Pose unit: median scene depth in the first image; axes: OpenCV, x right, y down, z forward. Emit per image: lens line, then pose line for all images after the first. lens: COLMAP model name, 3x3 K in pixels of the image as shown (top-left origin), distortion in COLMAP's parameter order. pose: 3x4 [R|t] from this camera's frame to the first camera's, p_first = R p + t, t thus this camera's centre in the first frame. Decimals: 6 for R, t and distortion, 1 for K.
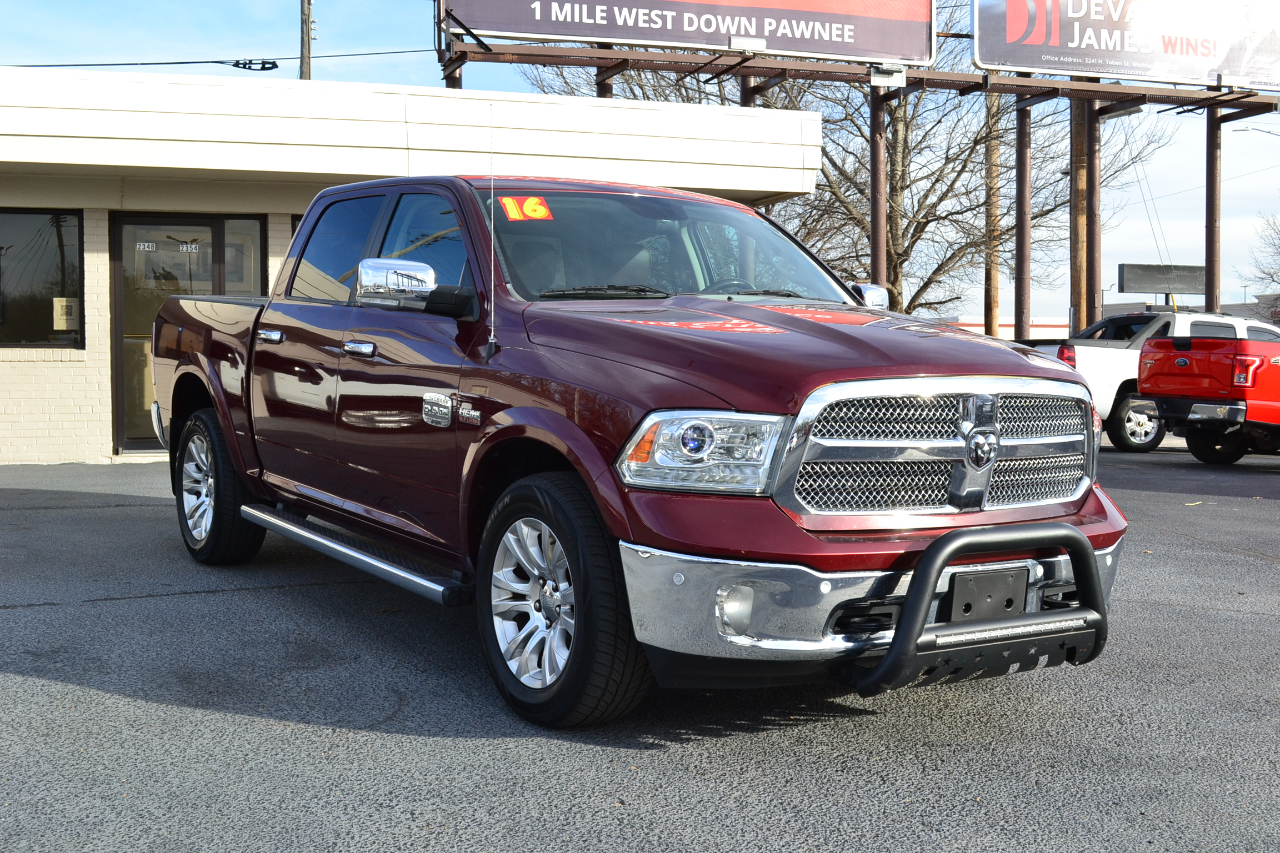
lens RADIAL K [[1514.1, 0, 640.5], [0, 1514.1, 426.2], [0, 0, 1]] dist [-0.050855, 0.000000]
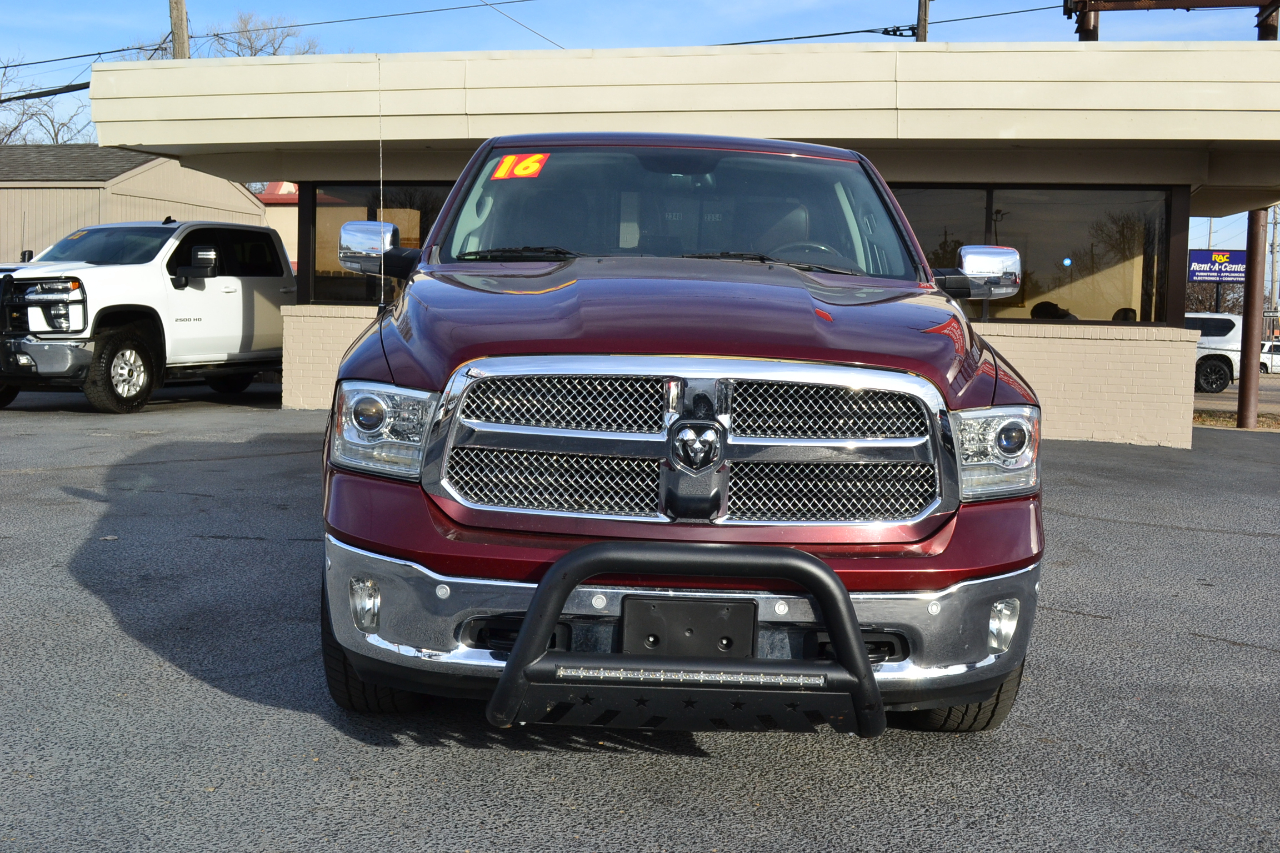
lens RADIAL K [[1514.1, 0, 640.6], [0, 1514.1, 424.8], [0, 0, 1]] dist [-0.050855, 0.000000]
pose [[0.836078, 0.058005, -0.545536, 0.630214], [-0.048303, 0.998316, 0.032120, -0.020640], [0.546480, -0.000504, 0.837472, 0.306084]]
